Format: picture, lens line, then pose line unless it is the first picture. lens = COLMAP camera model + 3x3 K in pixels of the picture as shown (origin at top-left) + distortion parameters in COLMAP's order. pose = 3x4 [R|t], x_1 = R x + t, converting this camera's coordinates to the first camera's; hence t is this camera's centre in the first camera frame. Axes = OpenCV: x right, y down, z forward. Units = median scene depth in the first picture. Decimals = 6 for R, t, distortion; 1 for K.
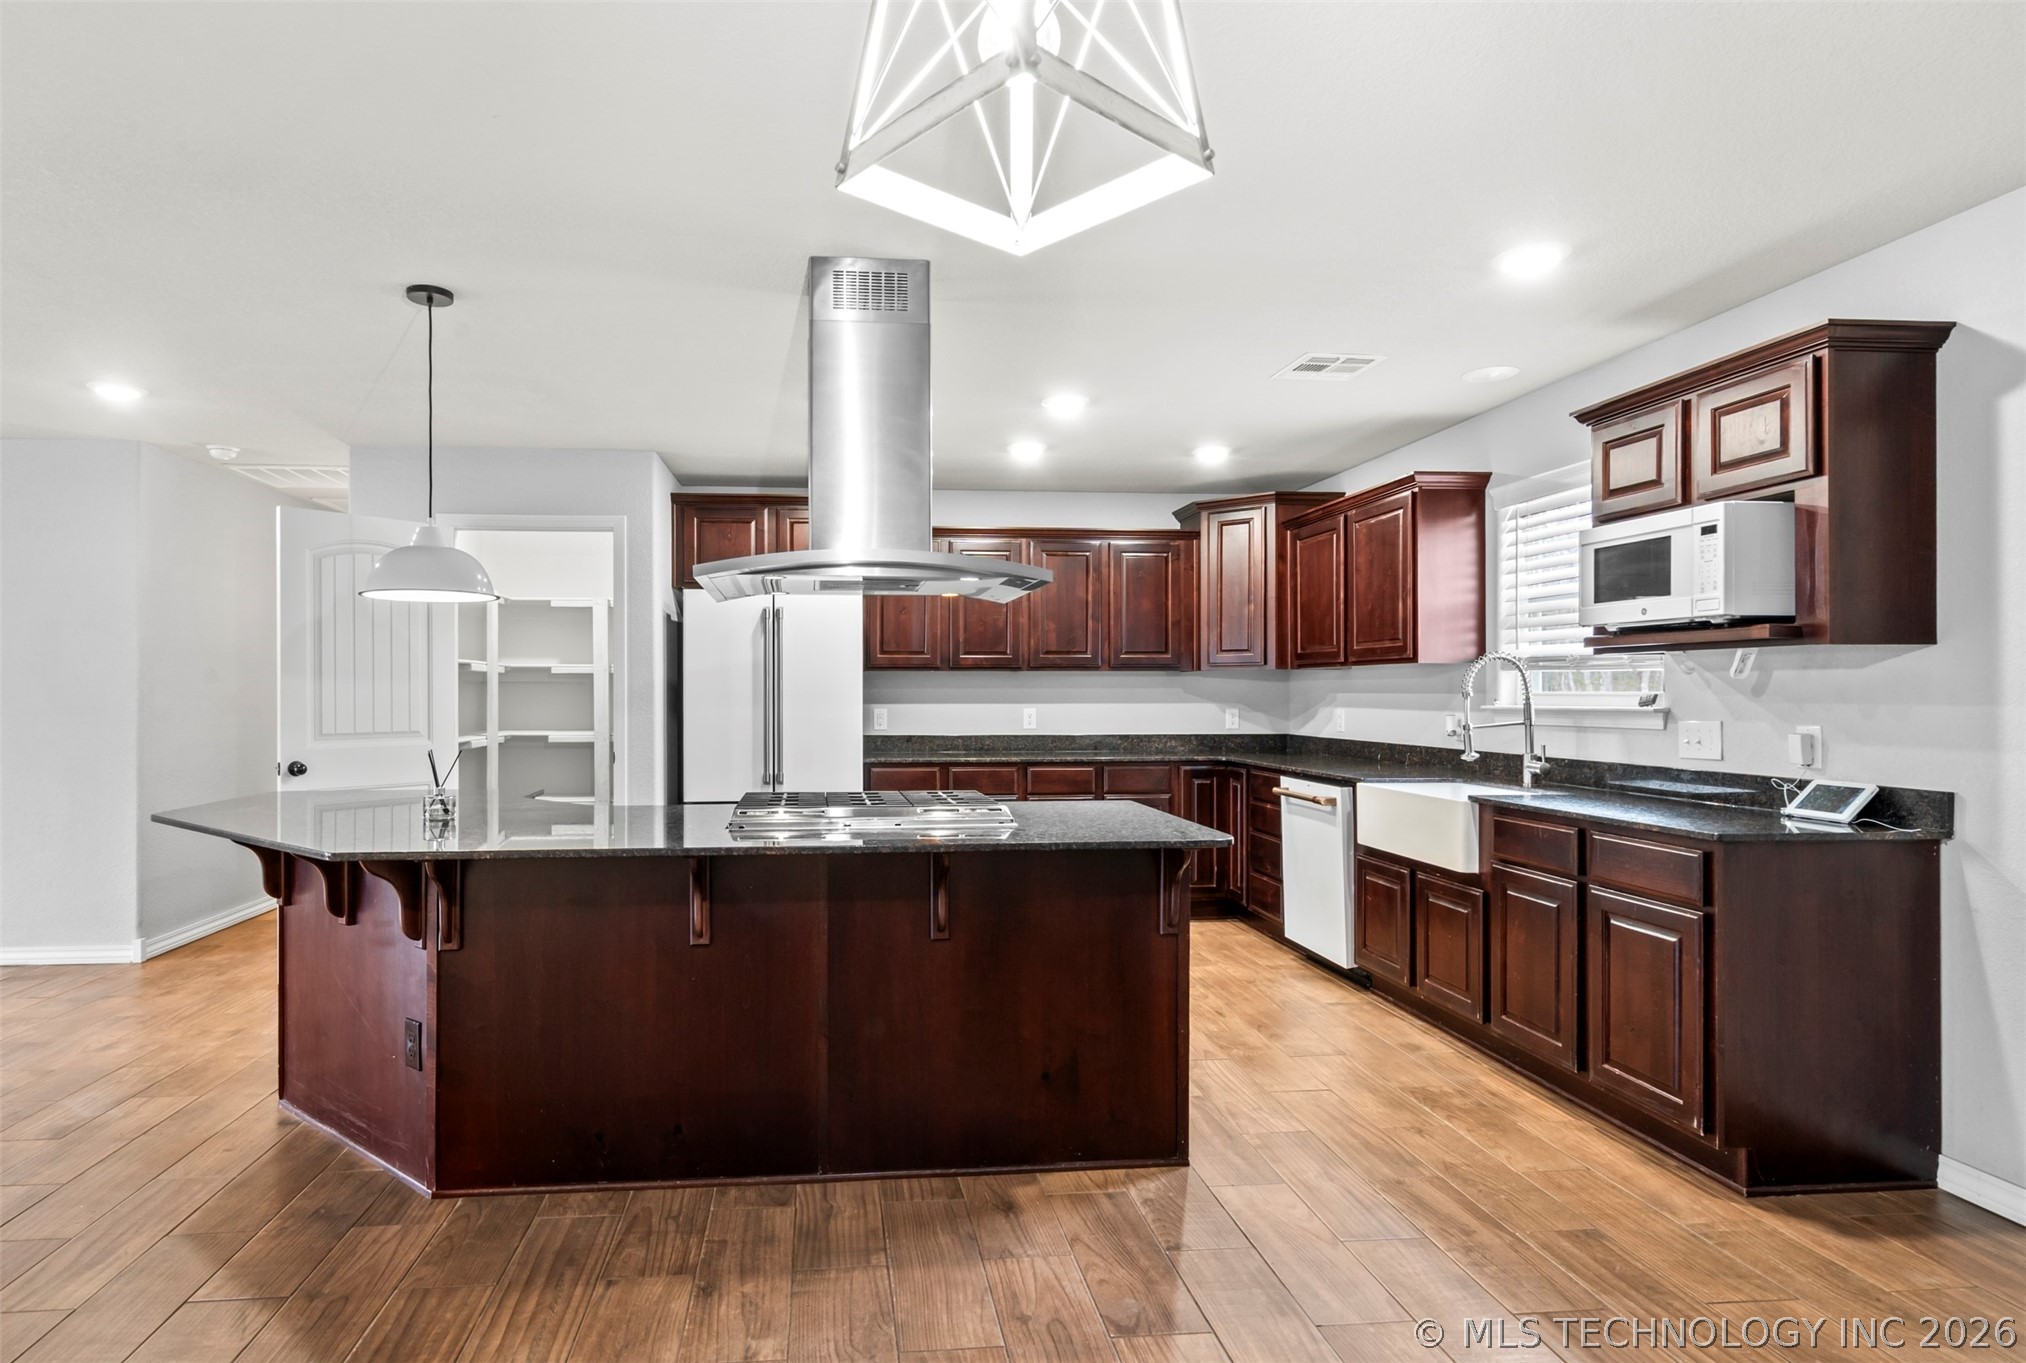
lens RADIAL K [[1096.2, 0, 919.5], [0, 1096.2, 689.9], [0, 0, 1]] dist [0.000114, 0.001634]
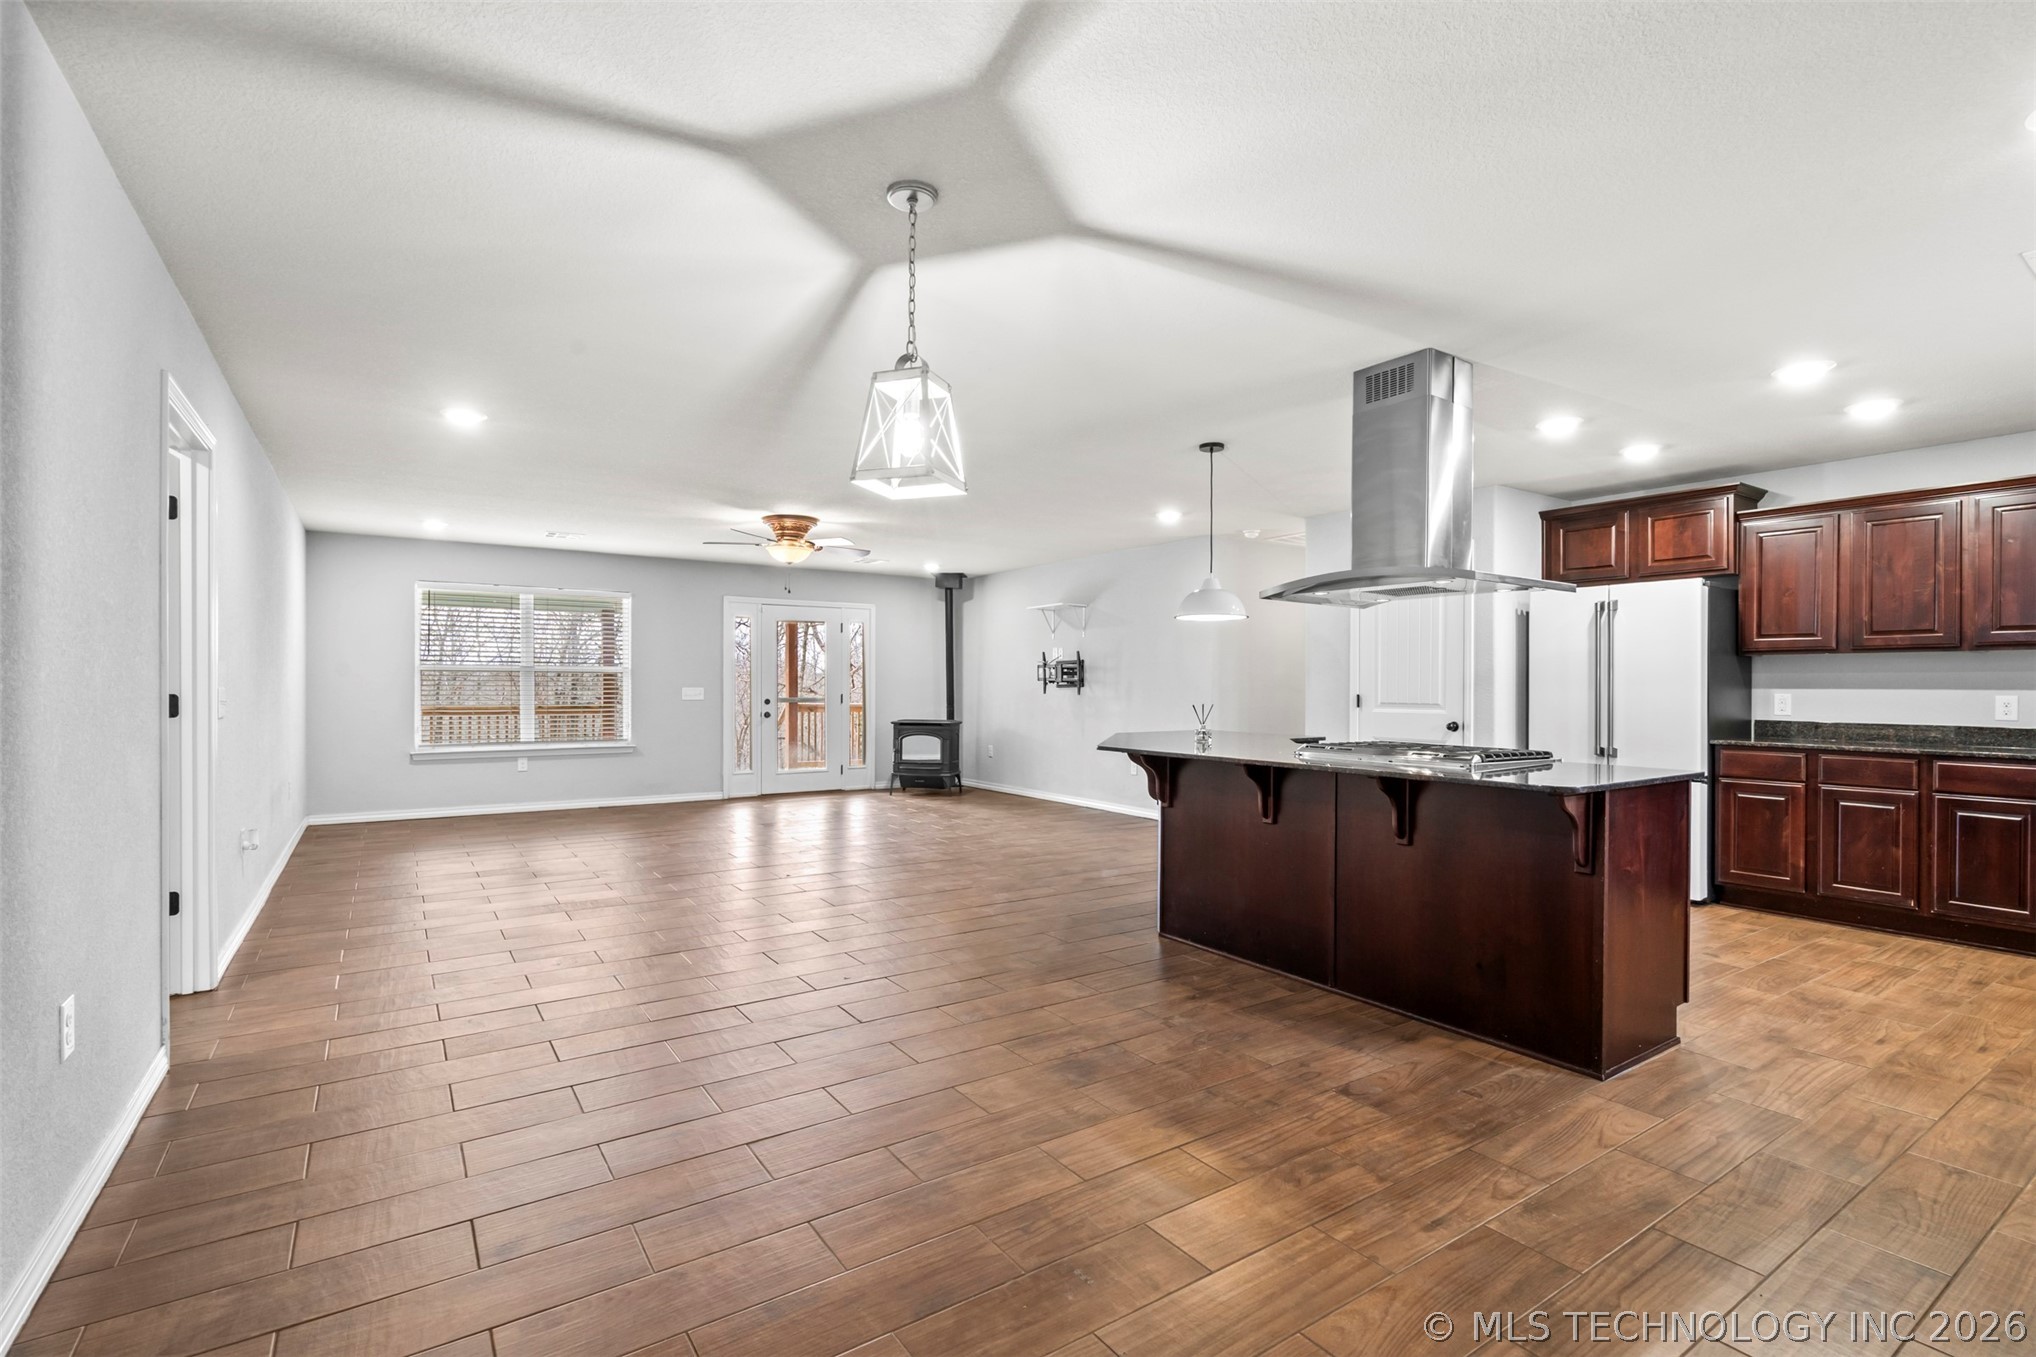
lens RADIAL K [[927.0, 0, 1011.9], [0, 927.0, 686.7], [0, 0, 1]] dist [-0.003097, 0.001805]
pose [[0.480342, 0.004987, -0.877067, 0.725478], [-0.004856, 0.999984, 0.003026, 0.023554], [0.877068, 0.002806, 0.480358, 0.001308]]
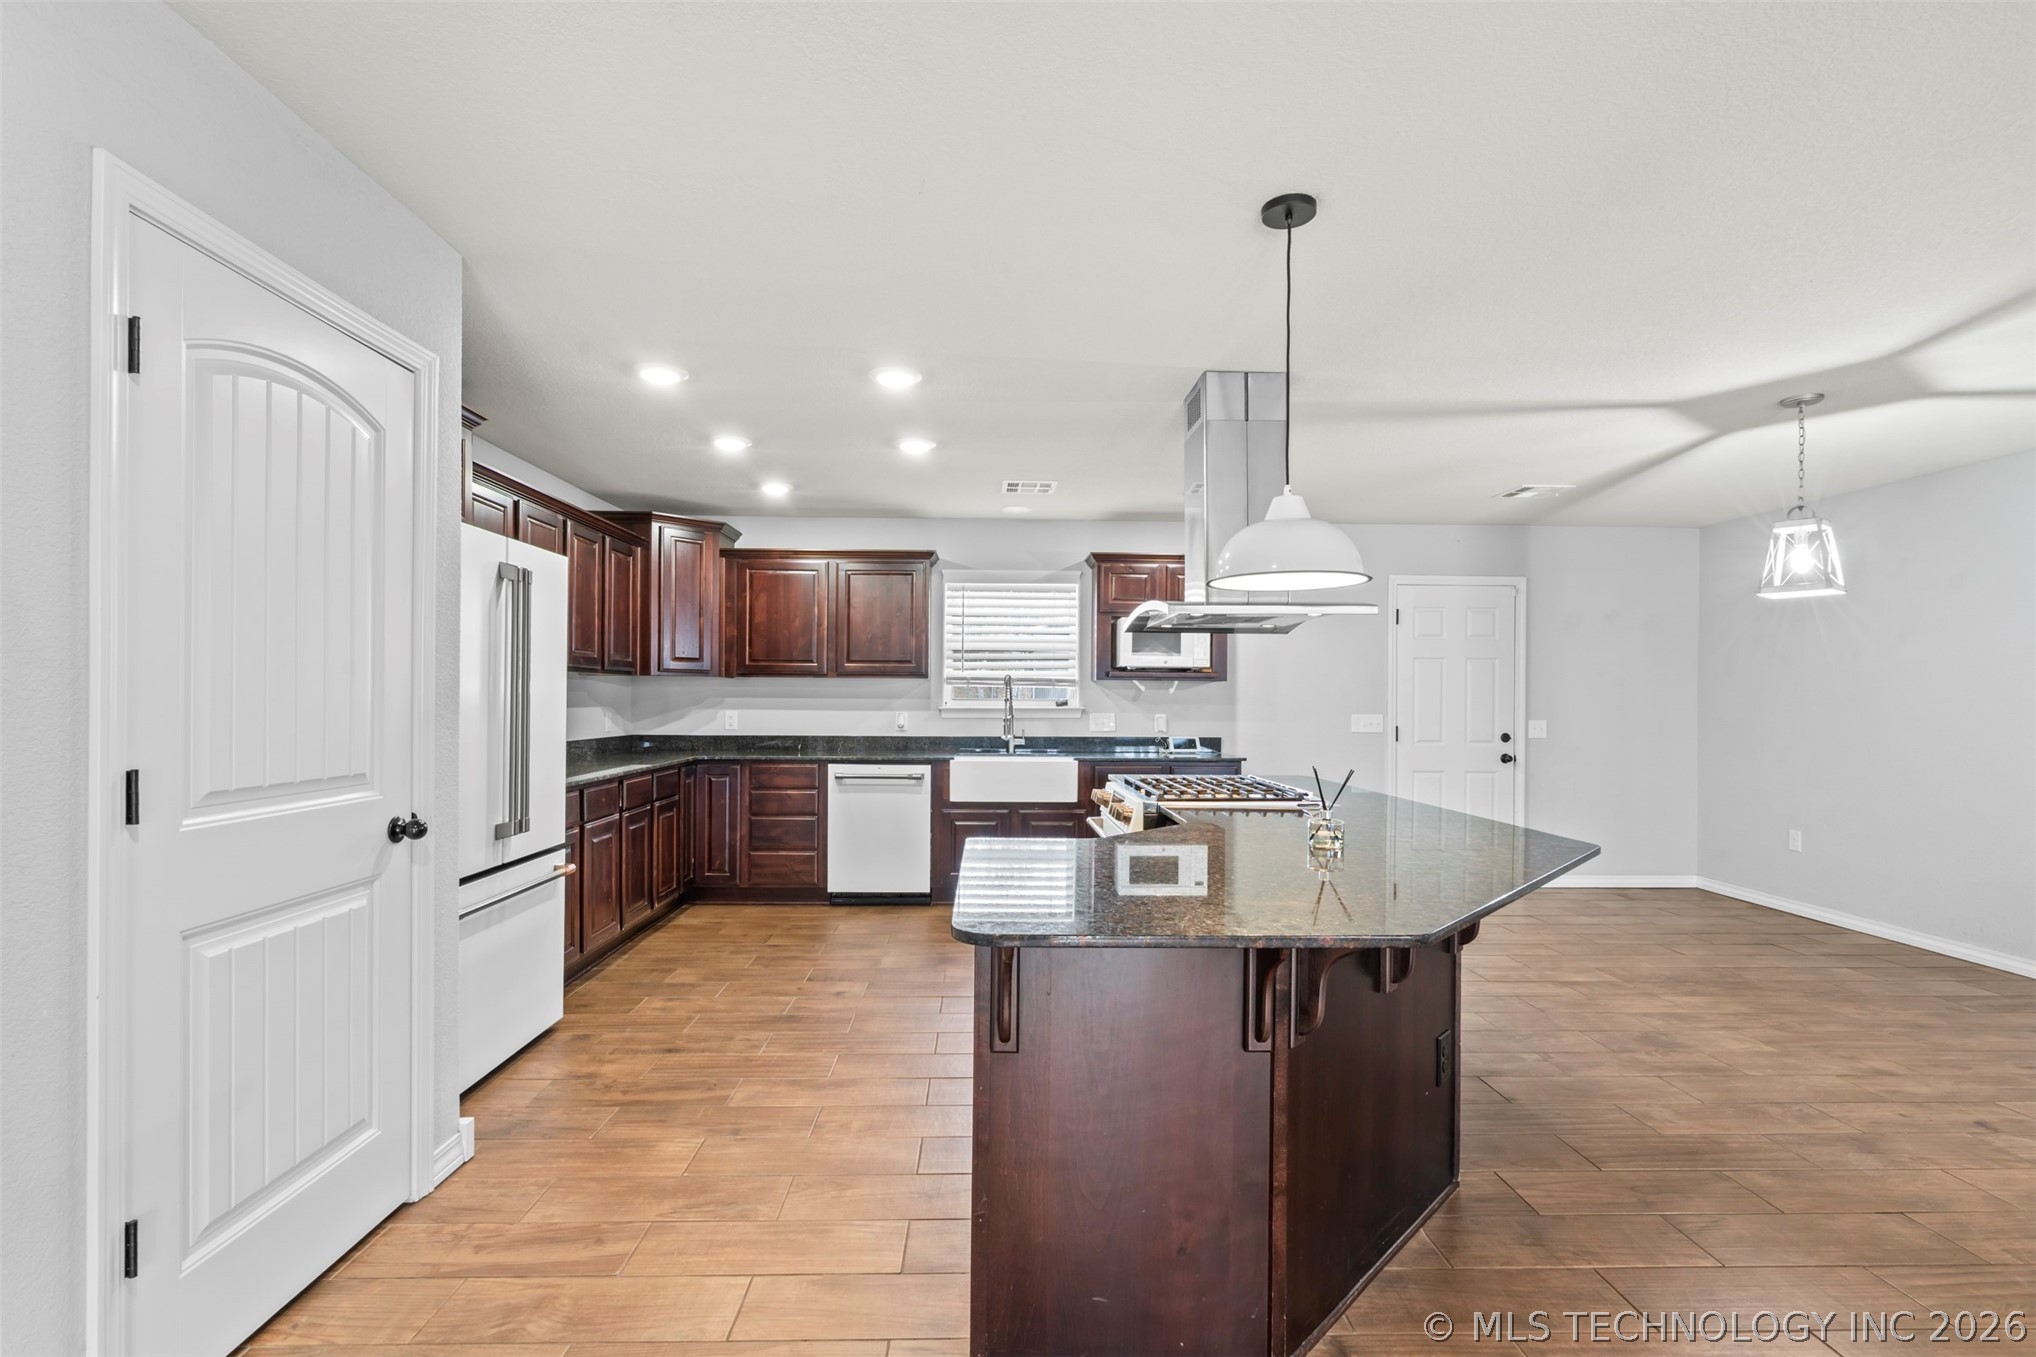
lens RADIAL K [[927.0, 0, 1012.7], [0, 927.0, 701.5], [0, 0, 1]] dist [-0.003097, 0.001805]
pose [[0.064515, -0.002599, 0.997913, -1.161839], [-0.007923, 0.999964, 0.003117, 0.002438], [-0.997885, -0.008107, 0.064492, 1.177806]]
